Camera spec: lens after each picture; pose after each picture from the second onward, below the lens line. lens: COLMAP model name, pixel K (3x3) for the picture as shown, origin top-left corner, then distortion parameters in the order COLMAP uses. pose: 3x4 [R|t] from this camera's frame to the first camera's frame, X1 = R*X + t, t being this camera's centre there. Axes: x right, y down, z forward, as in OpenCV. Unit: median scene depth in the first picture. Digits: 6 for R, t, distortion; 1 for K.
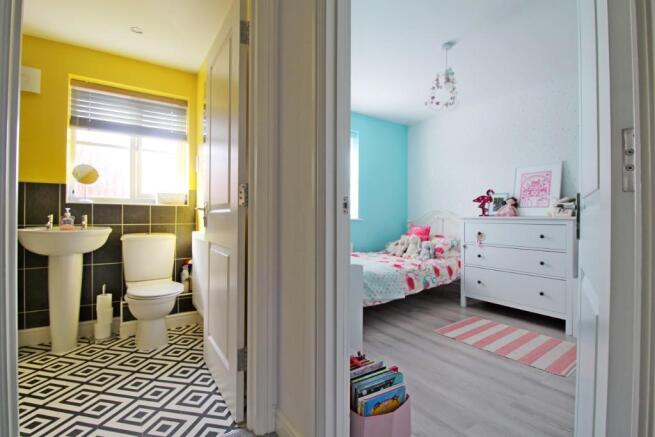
lens RADIAL K [[303.6, 0, 331.8], [0, 303.6, 215.7], [0, 0, 1]] dist [-0.002778, -0.013086]
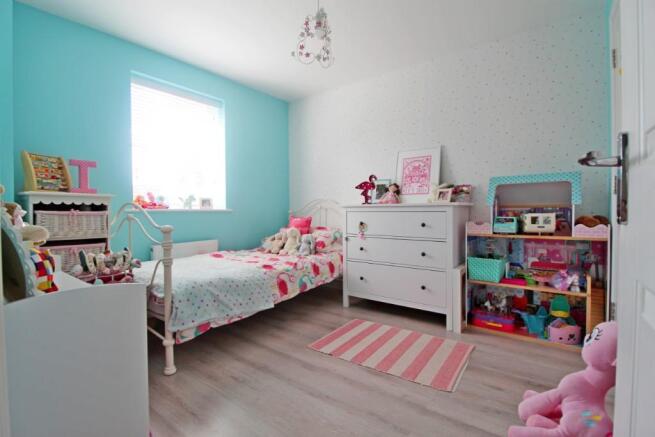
lens RADIAL K [[303.6, 0, 331.8], [0, 303.6, 215.7], [0, 0, 1]] dist [-0.002778, -0.013086]
pose [[0.945941, -0.013918, 0.324040, 0.108006], [0.008044, 0.999778, 0.019460, 0.016216], [-0.324239, -0.015801, 0.945843, 0.174637]]
